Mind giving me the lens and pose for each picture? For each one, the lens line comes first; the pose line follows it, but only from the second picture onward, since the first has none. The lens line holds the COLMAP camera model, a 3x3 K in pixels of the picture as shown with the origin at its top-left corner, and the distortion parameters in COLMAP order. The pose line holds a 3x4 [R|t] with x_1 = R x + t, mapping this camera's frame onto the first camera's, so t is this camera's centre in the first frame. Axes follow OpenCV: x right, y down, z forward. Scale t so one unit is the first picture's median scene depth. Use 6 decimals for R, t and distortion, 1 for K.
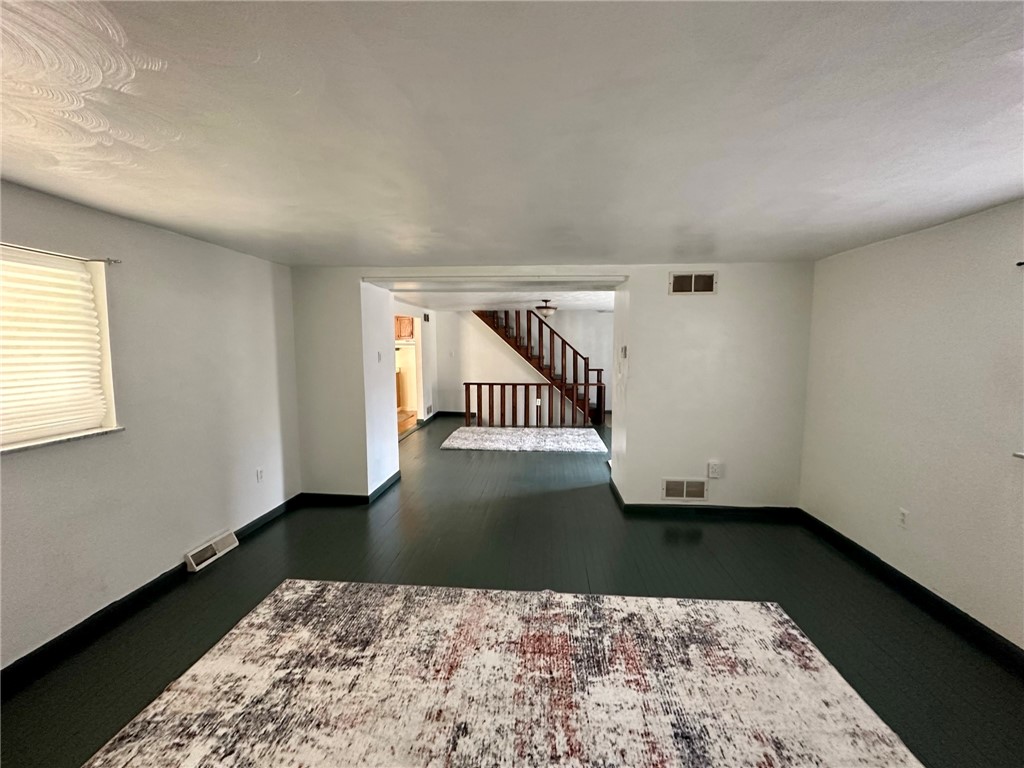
lens RADIAL K [[406.2, 0, 512.5], [0, 406.2, 385.9], [0, 0, 1]] dist [-0.000510, 0.000035]
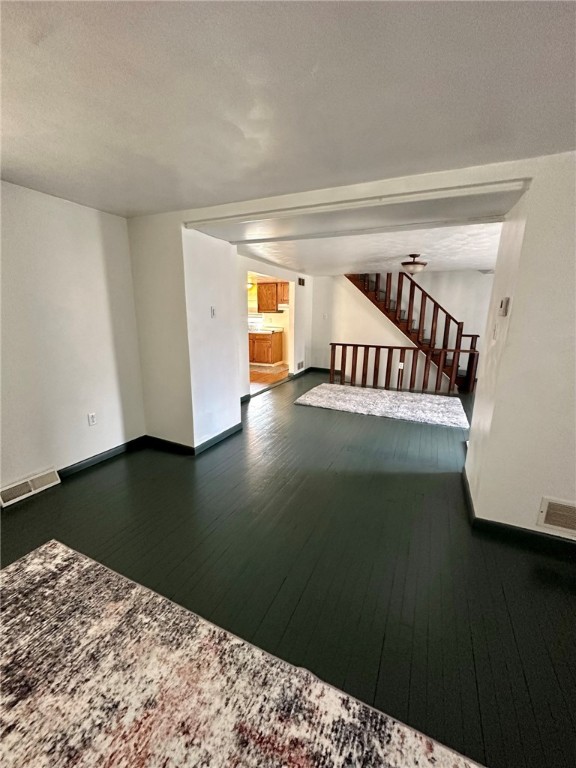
lens RADIAL K [[304.7, 0, 288.3], [0, 304.7, 385.3], [0, 0, 1]] dist [-0.000510, 0.000035]
pose [[0.938066, 0.093250, -0.333671, 0.124615], [-0.048734, 0.989037, 0.139396, -0.008126], [0.343012, -0.114502, 0.932326, 0.408223]]
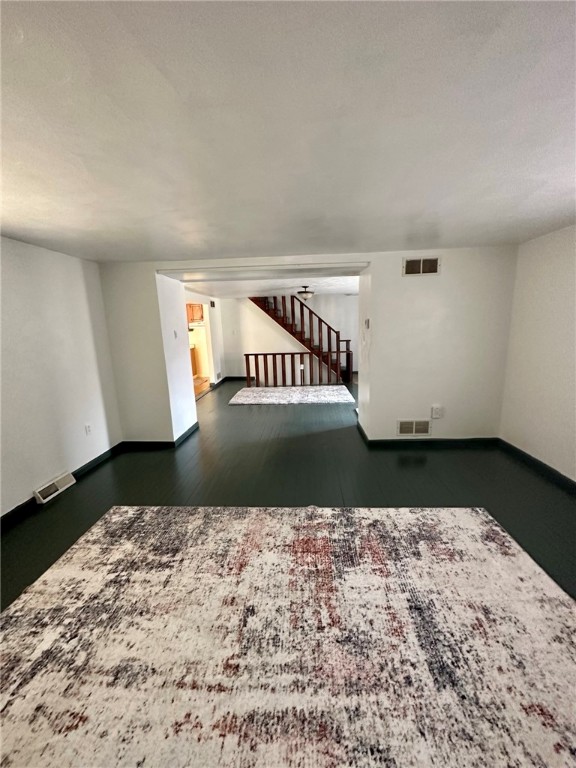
lens RADIAL K [[304.7, 0, 288.3], [0, 304.7, 385.3], [0, 0, 1]] dist [-0.000510, 0.000035]
pose [[0.999212, -0.036296, 0.016064, 0.004597], [0.034620, 0.994915, 0.094582, 0.010030], [-0.019415, -0.093952, 0.995387, 0.033379]]
